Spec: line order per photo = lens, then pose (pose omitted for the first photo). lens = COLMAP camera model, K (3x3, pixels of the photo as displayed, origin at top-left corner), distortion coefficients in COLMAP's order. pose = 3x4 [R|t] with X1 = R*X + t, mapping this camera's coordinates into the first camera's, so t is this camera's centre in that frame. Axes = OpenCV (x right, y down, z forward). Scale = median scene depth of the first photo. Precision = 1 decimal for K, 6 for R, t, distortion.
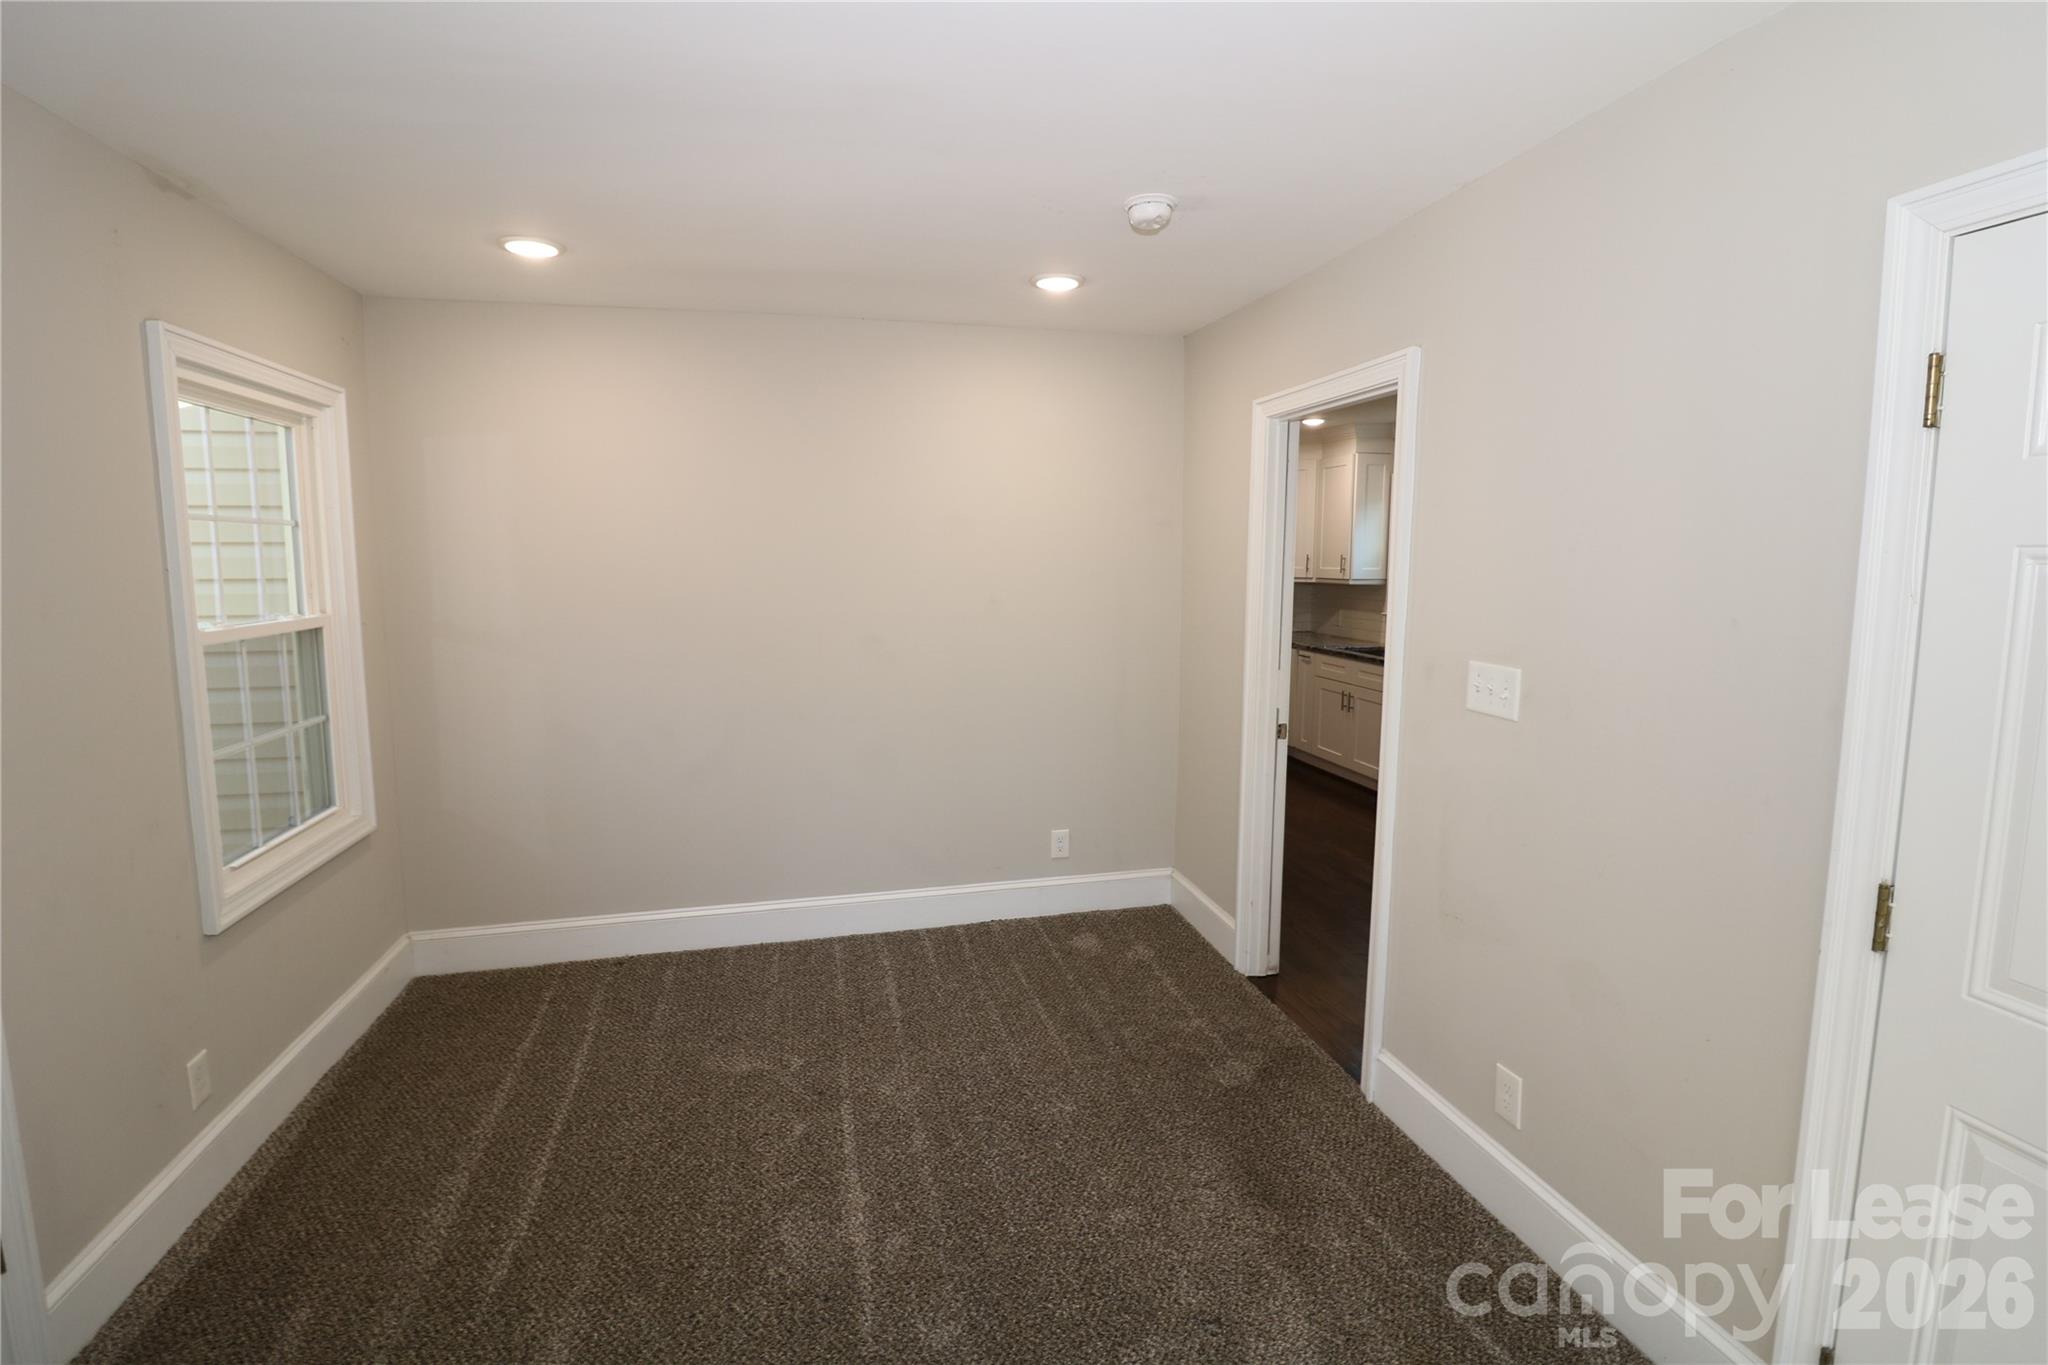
lens RADIAL K [[939.1, 0, 1024.0], [0, 939.1, 682.5], [0, 0, 1]] dist [-0.047054, -0.000013]
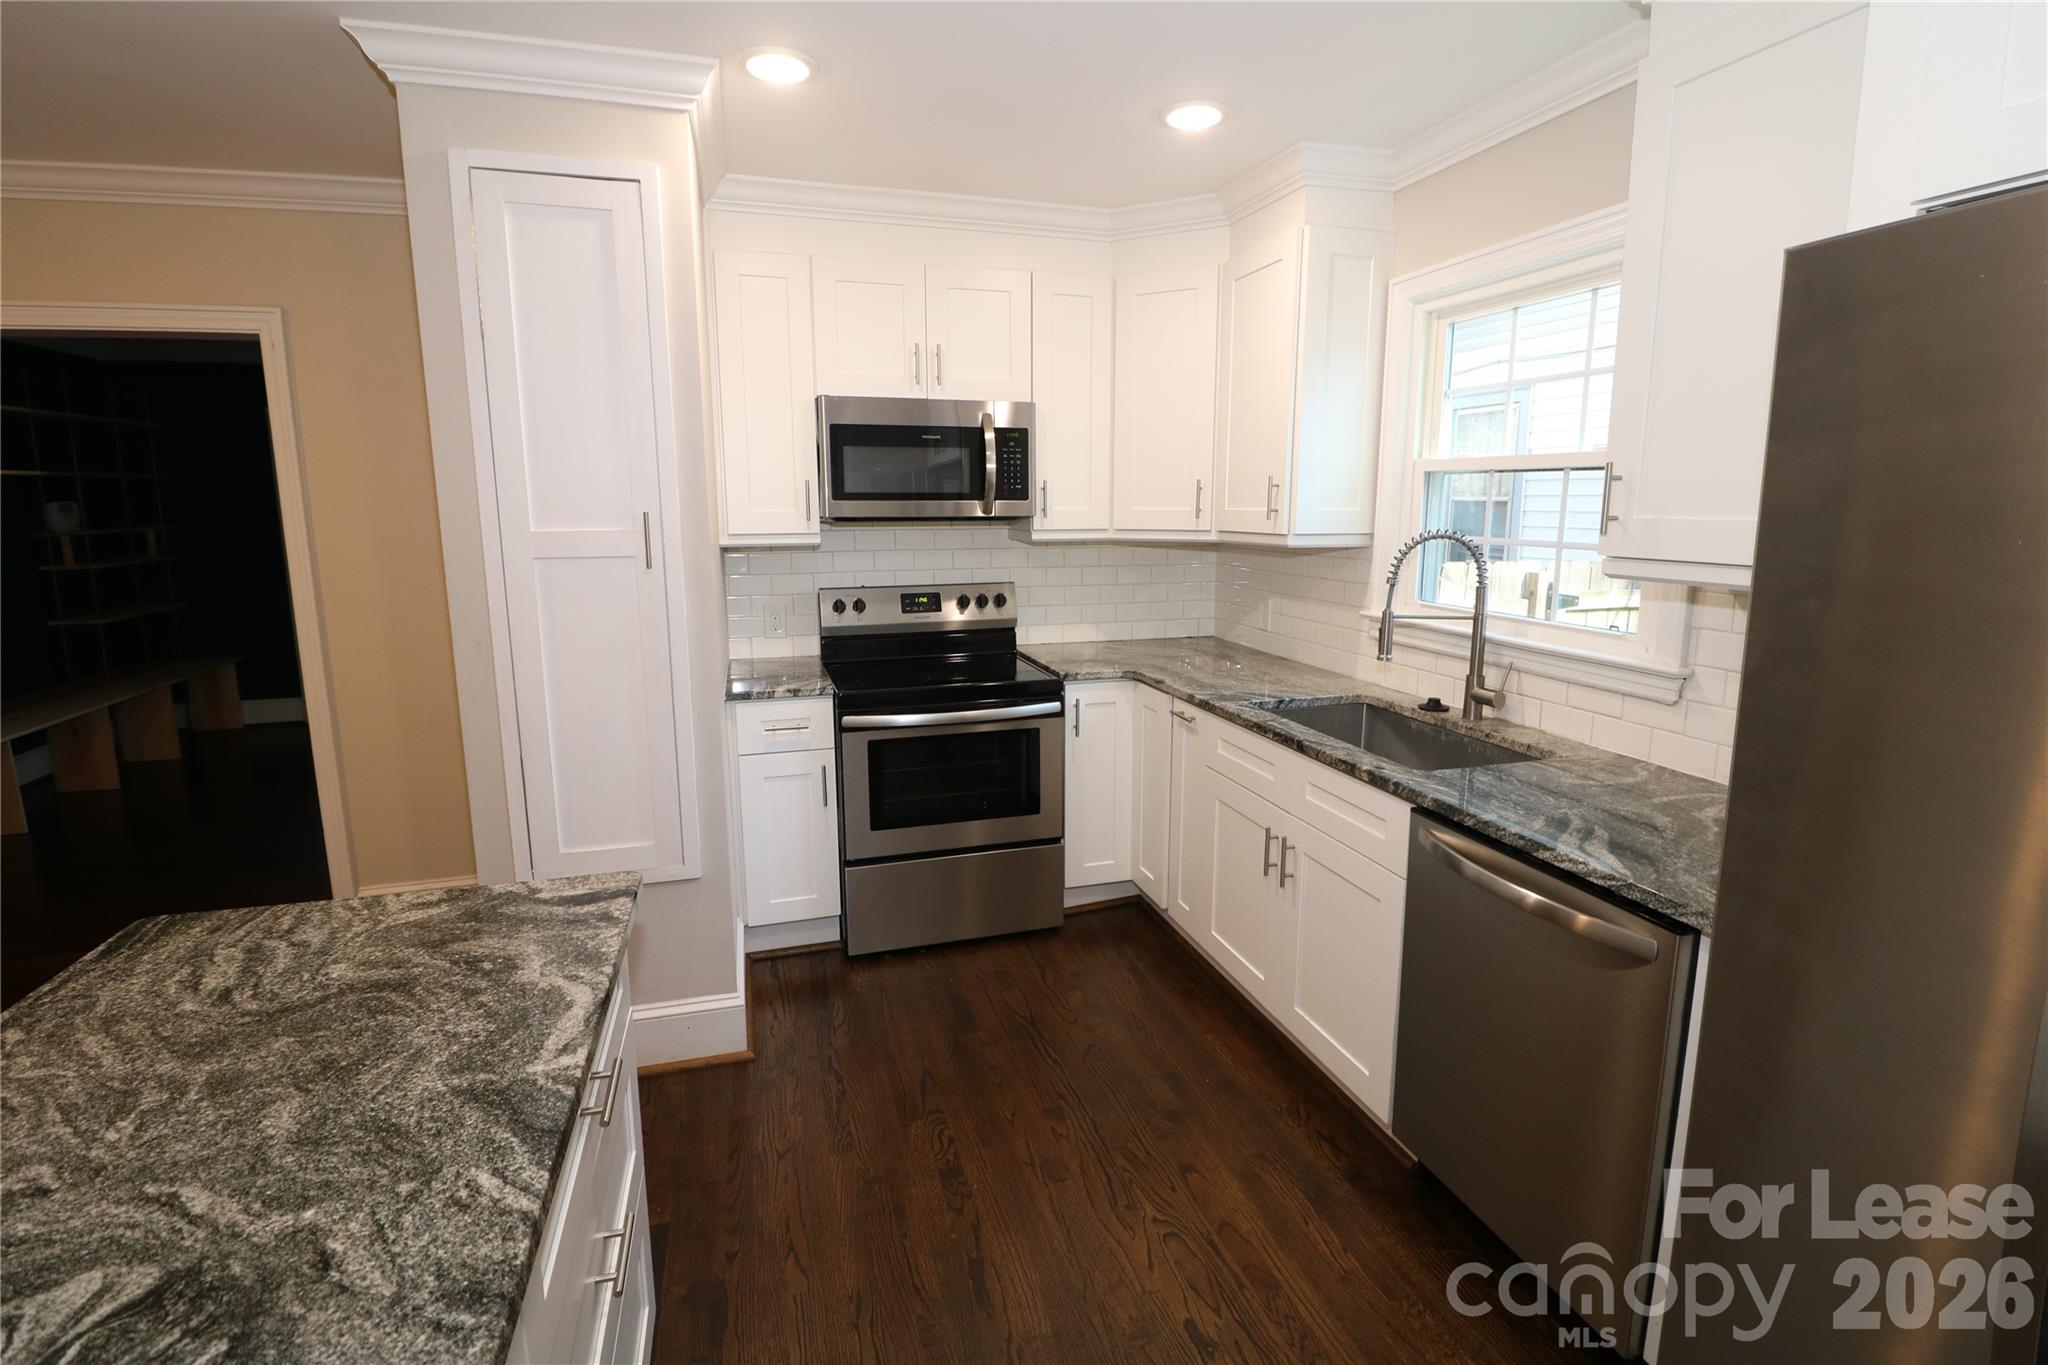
lens RADIAL K [[941.3, 0, 1025.0], [0, 941.3, 670.2], [0, 0, 1]] dist [-0.002036, -0.011297]
pose [[0.998628, -0.010966, 0.051198, 0.205247], [0.008880, 0.999128, 0.040787, -0.066937], [-0.051601, -0.040276, 0.997855, 0.572599]]
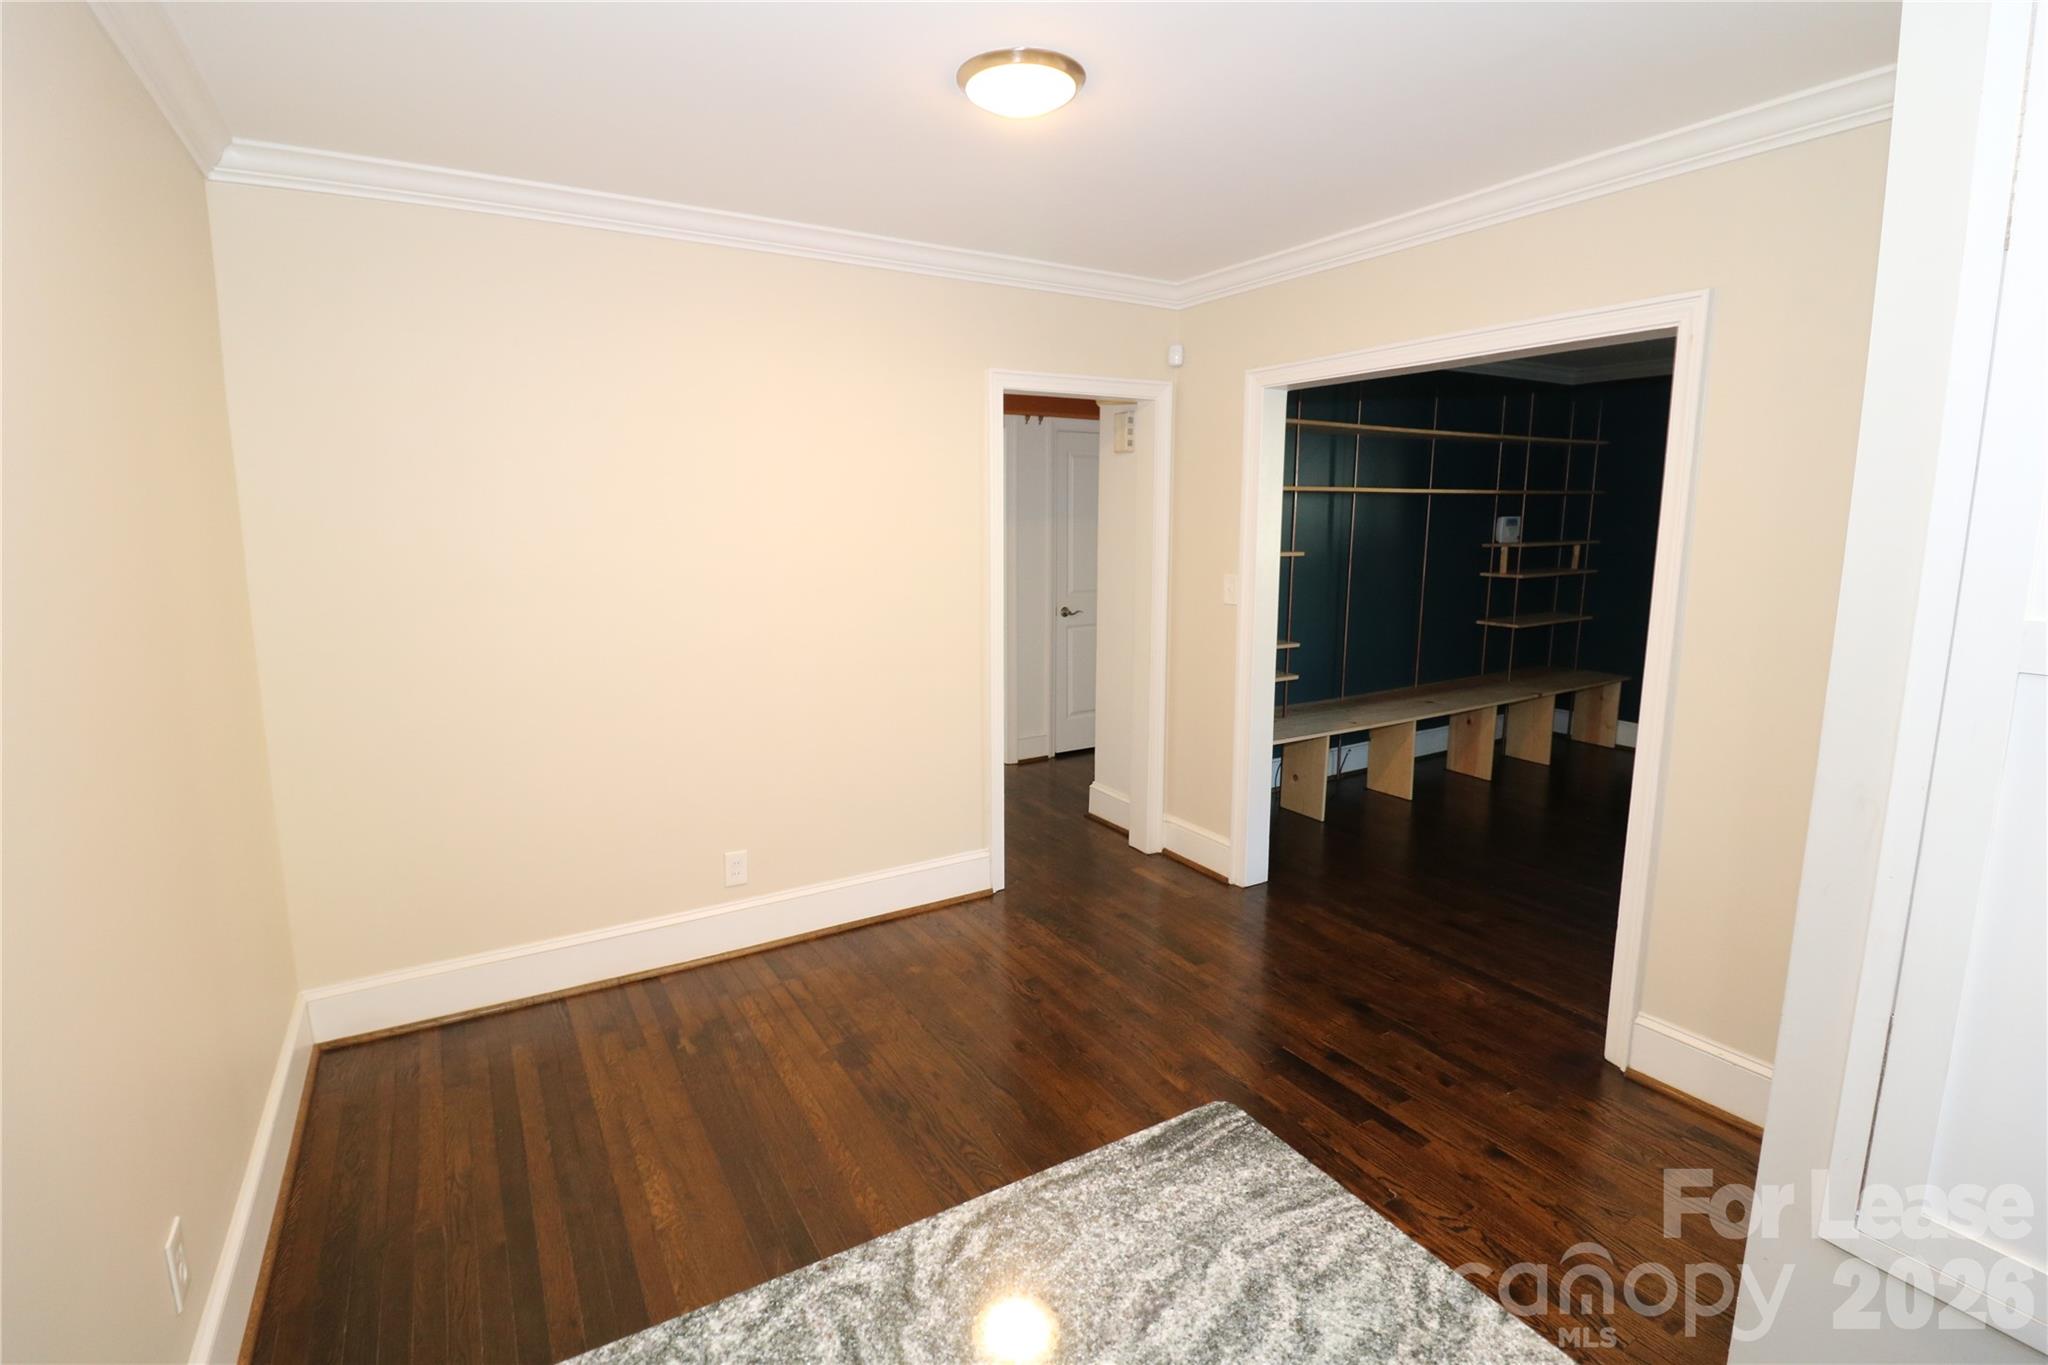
lens RADIAL K [[941.3, 0, 1025.0], [0, 941.3, 670.2], [0, 0, 1]] dist [-0.002036, -0.011297]
pose [[0.308108, 0.157996, -0.938140, 0.148759], [-0.129485, 0.983901, 0.123176, -0.091443], [0.942498, 0.083524, 0.323605, 0.693158]]
